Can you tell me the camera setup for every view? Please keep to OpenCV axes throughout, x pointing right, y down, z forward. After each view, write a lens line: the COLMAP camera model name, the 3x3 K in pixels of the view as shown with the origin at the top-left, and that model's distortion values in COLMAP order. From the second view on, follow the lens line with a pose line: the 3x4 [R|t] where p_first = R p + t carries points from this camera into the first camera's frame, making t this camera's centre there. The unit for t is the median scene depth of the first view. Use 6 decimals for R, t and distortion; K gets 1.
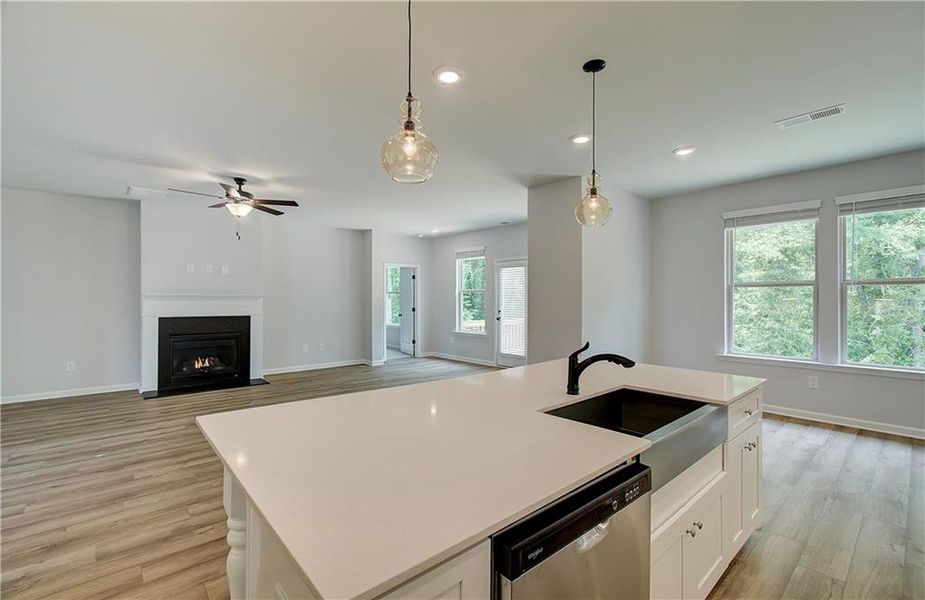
lens RADIAL K [[419.7, 0, 443.8], [0, 419.7, 293.4], [0, 0, 1]] dist [0.004419, 0.000641]
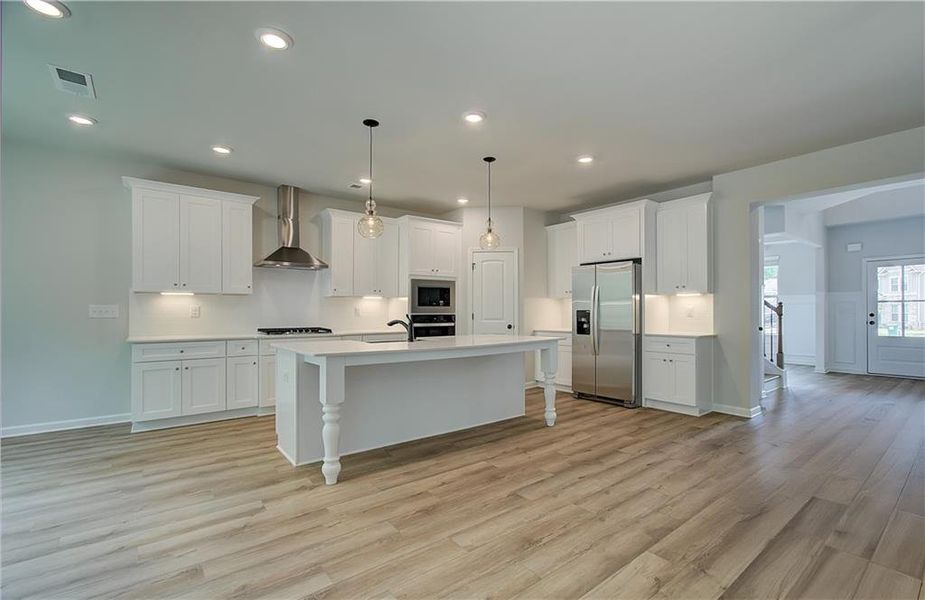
lens RADIAL K [[389.3, 0, 511.2], [0, 389.3, 312.0], [0, 0, 1]] dist [-0.004396, 0.000362]
pose [[-0.994408, 0.004278, -0.105521, 0.005743], [0.005586, 0.999911, -0.012102, 0.032454], [0.105460, -0.012624, -0.994343, 0.832560]]
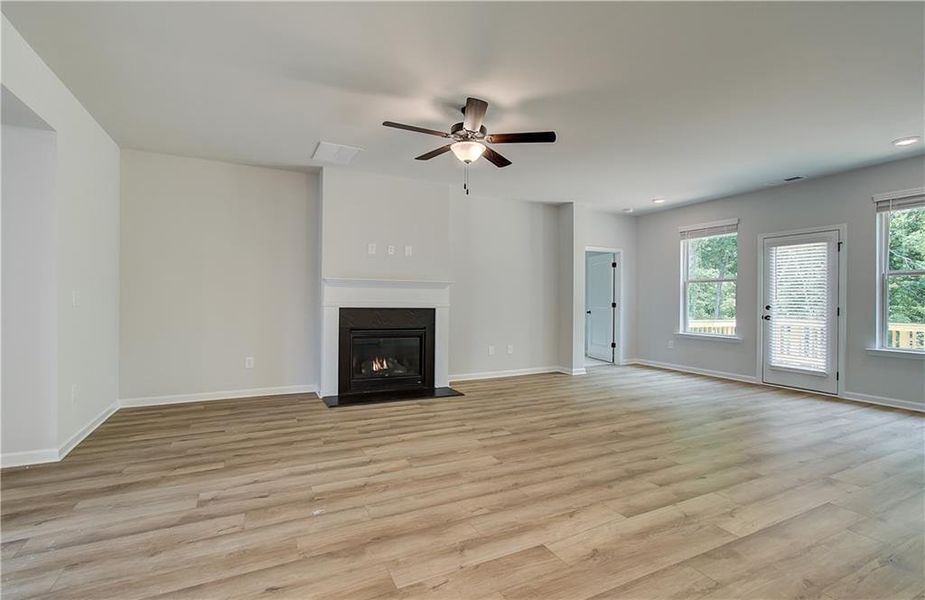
lens RADIAL K [[404.8, 0, 456.7], [0, 404.8, 295.3], [0, 0, 1]] dist [-0.001188, 0.000333]
pose [[0.979577, 0.007193, -0.200939, -0.262646], [-0.007319, 0.999973, 0.000116, 0.027739], [0.200935, 0.001357, 0.979604, 0.236202]]
